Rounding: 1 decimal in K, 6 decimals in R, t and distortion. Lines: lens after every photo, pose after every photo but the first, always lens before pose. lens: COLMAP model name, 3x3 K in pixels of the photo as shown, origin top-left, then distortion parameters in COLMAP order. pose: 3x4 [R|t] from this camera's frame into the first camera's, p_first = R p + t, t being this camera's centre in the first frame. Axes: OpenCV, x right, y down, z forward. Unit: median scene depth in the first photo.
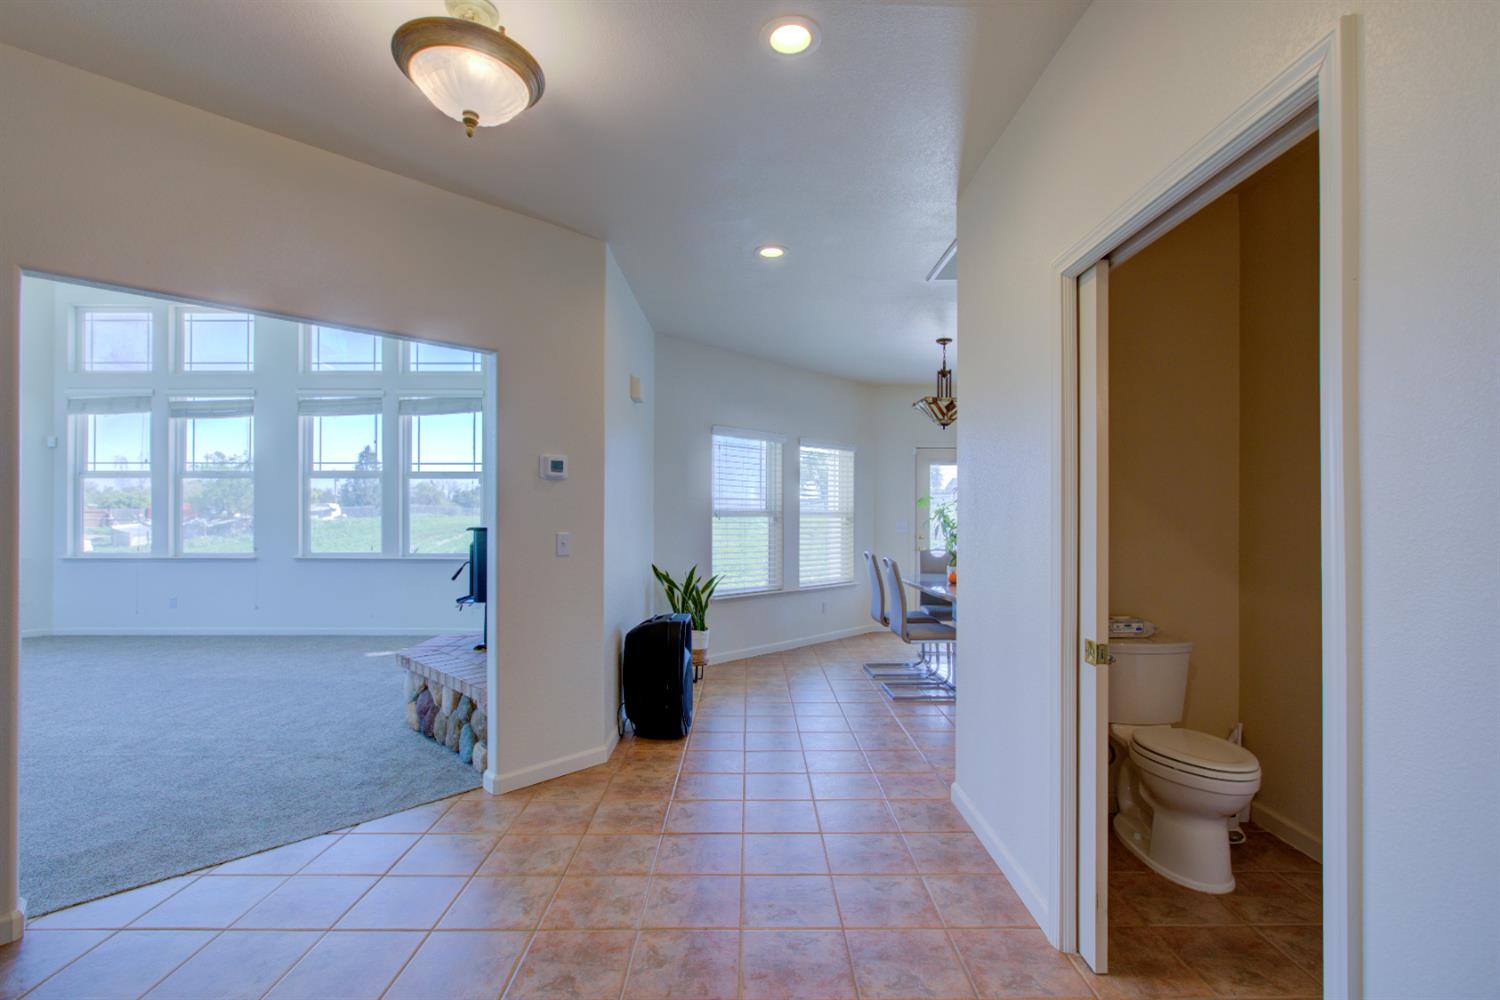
lens RADIAL K [[683.3, 0, 750.0], [0, 683.3, 500.0], [0, 0, 1]] dist [-0.011576, 0.004845]
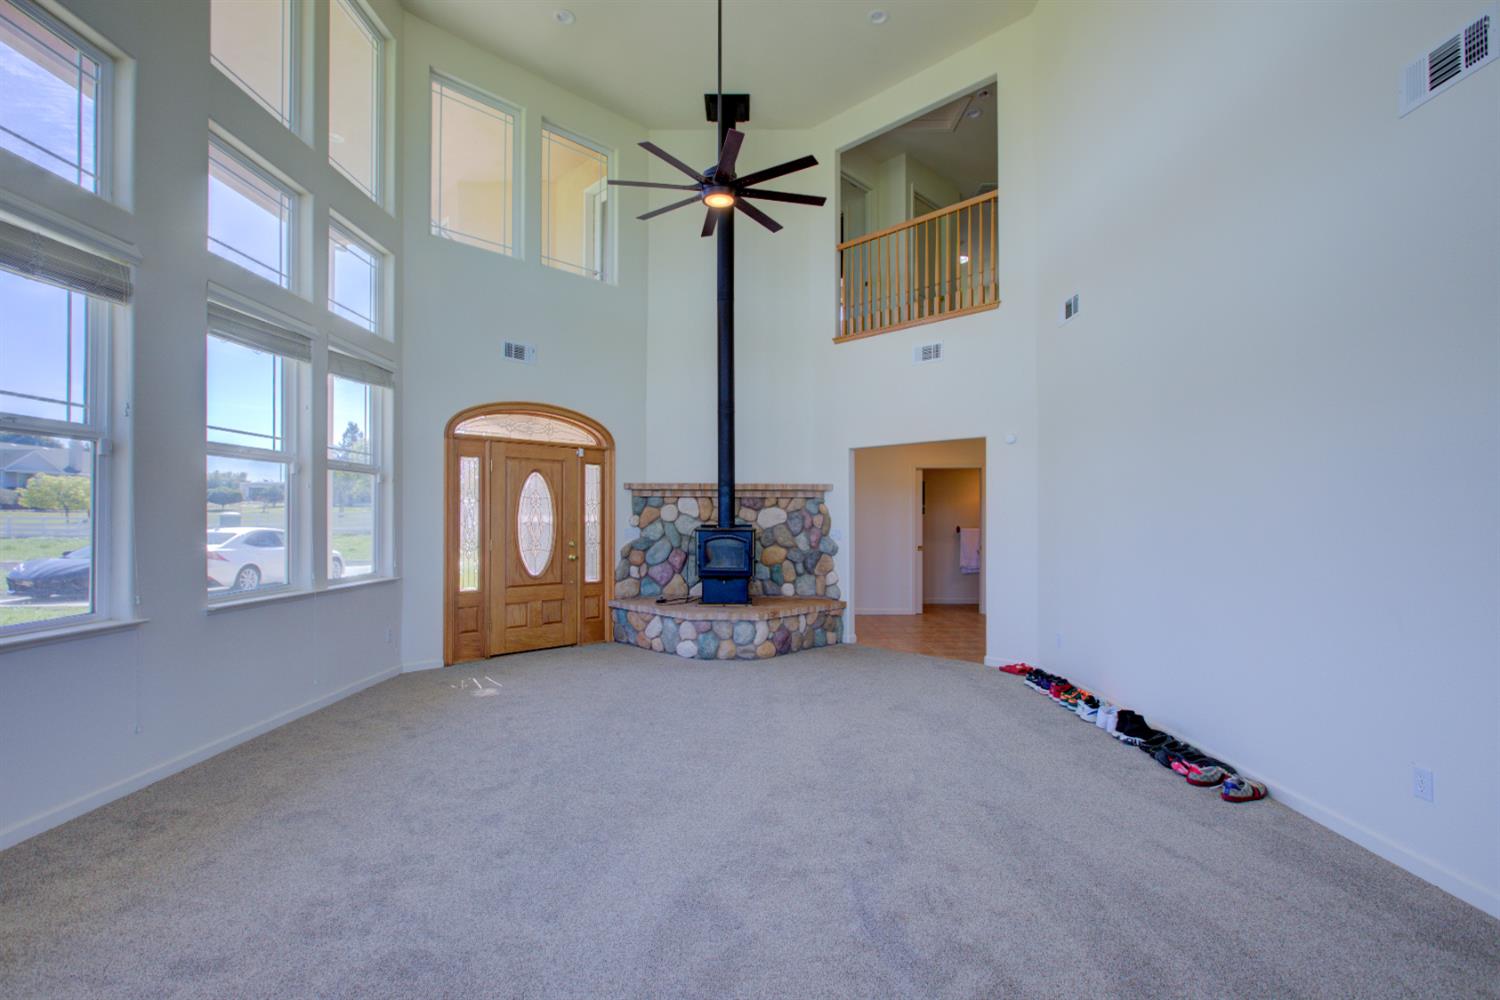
lens RADIAL K [[678.1, 0, 741.2], [0, 678.1, 504.9], [0, 0, 1]] dist [-0.008202, 0.004132]
pose [[0.025792, 0.021507, 0.999436, -2.898105], [-0.017036, 0.999633, -0.021072, 0.027433], [-0.999522, -0.016483, 0.026149, 1.442726]]
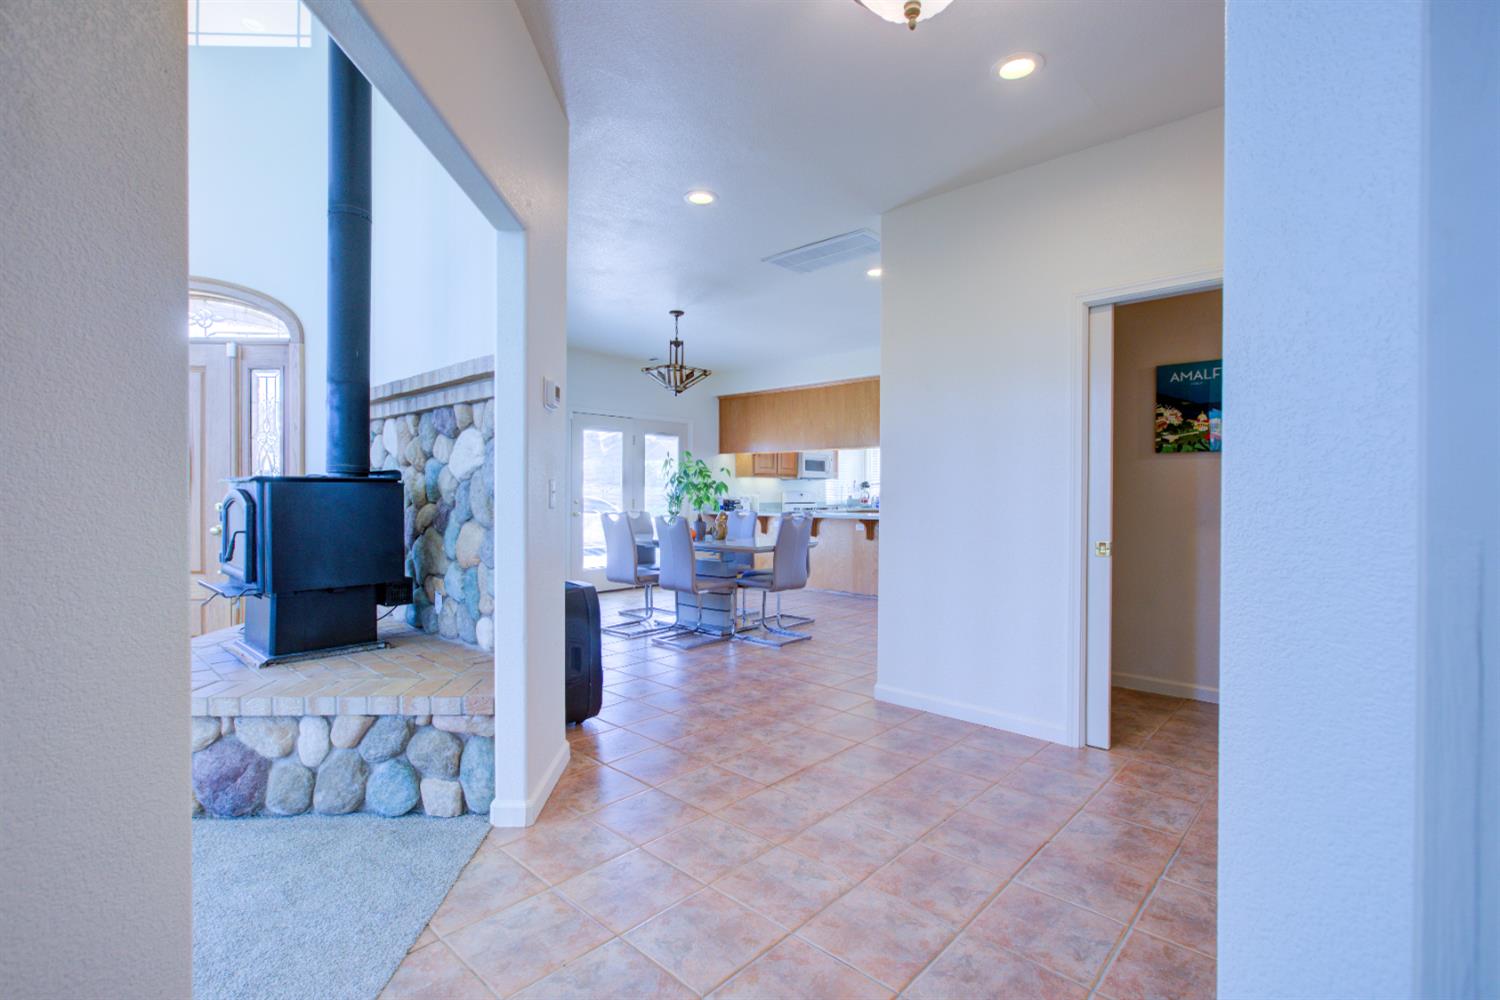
lens RADIAL K [[694.7, 0, 737.6], [0, 694.7, 488.7], [0, 0, 1]] dist [-0.010968, 0.000194]
pose [[0.691606, 0.002748, 0.722270, -0.832305], [-0.015095, 0.999829, 0.010650, 0.054378], [-0.722118, -0.018268, 0.691529, 0.341371]]
